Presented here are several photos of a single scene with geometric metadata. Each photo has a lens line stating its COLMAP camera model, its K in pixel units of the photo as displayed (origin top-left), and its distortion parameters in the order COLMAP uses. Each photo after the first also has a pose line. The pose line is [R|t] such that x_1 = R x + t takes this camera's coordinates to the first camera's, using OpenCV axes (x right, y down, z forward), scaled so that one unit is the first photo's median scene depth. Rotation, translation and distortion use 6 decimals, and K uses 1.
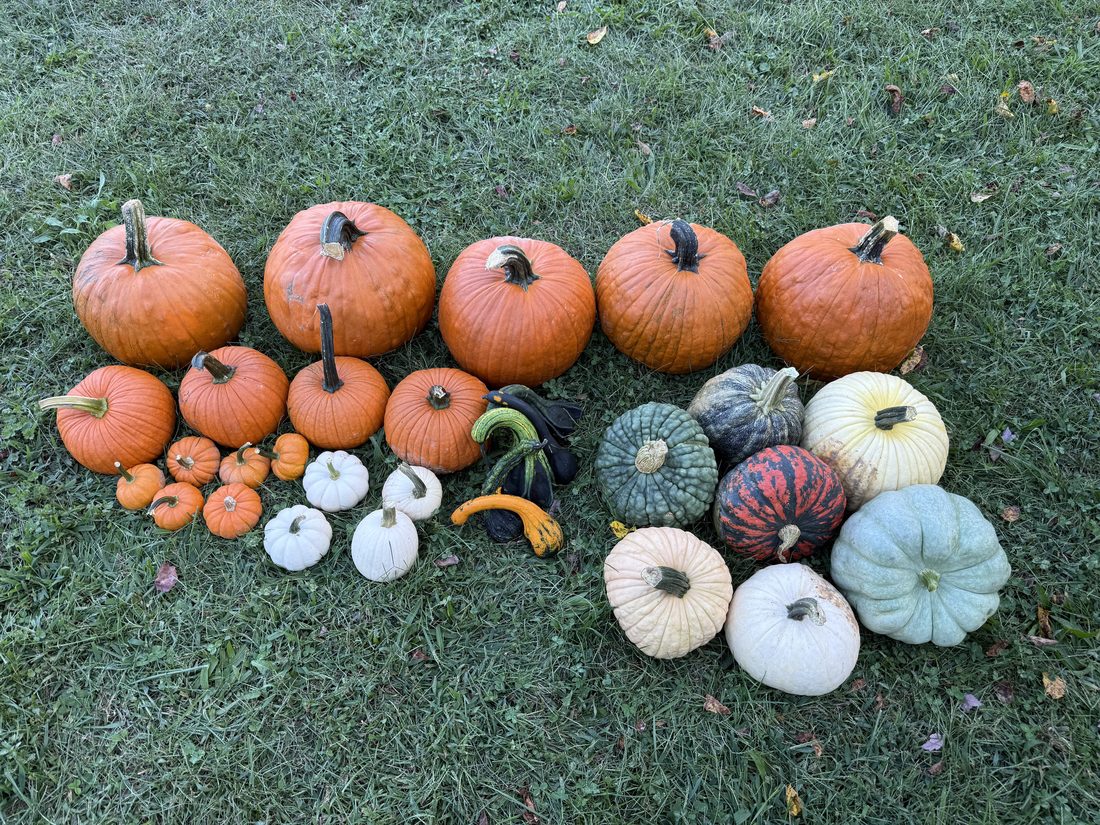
lens RADIAL K [[756.2, 0, 550.0], [0, 756.2, 412.5], [0, 0, 1]] dist [0.007509, -0.029138]
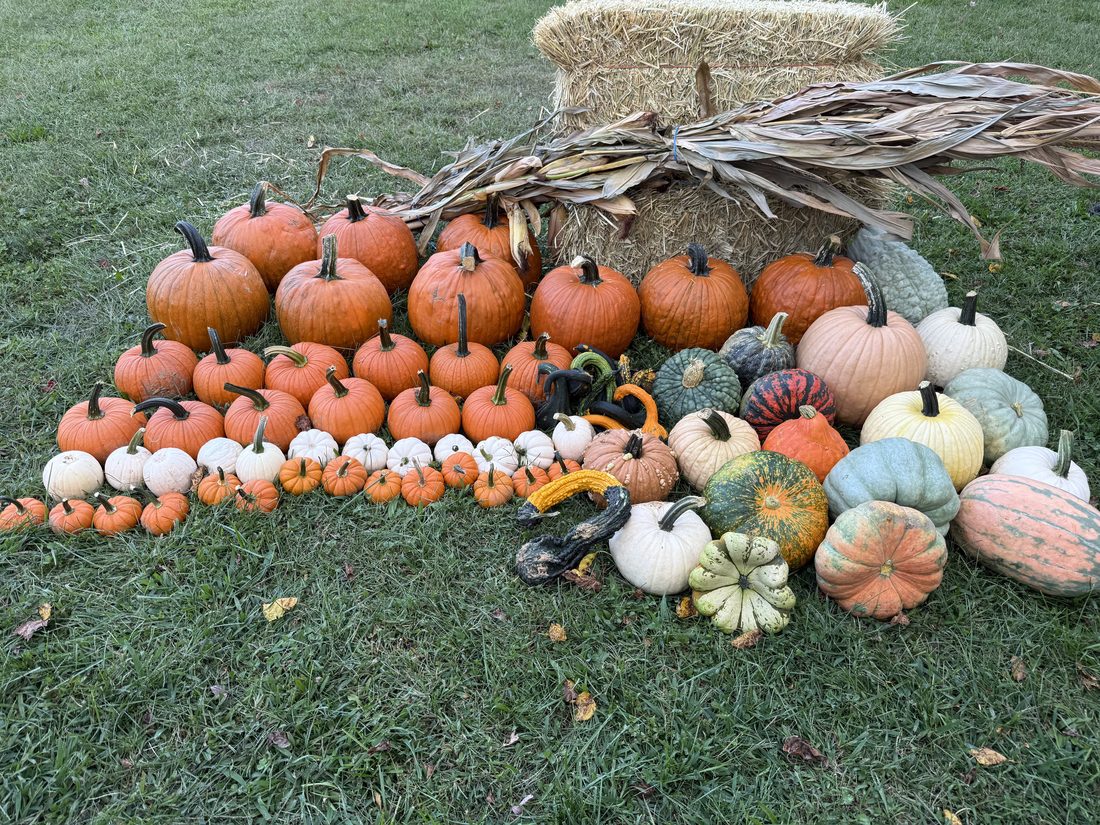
lens RADIAL K [[764.7, 0, 550.0], [0, 764.7, 412.5], [0, 0, 1]] dist [0.098521, -0.147428]
pose [[0.997928, -0.039716, 0.050620, -0.205724], [0.054604, 0.938909, -0.339806, 0.570740], [-0.034031, 0.341866, 0.939132, -0.319290]]
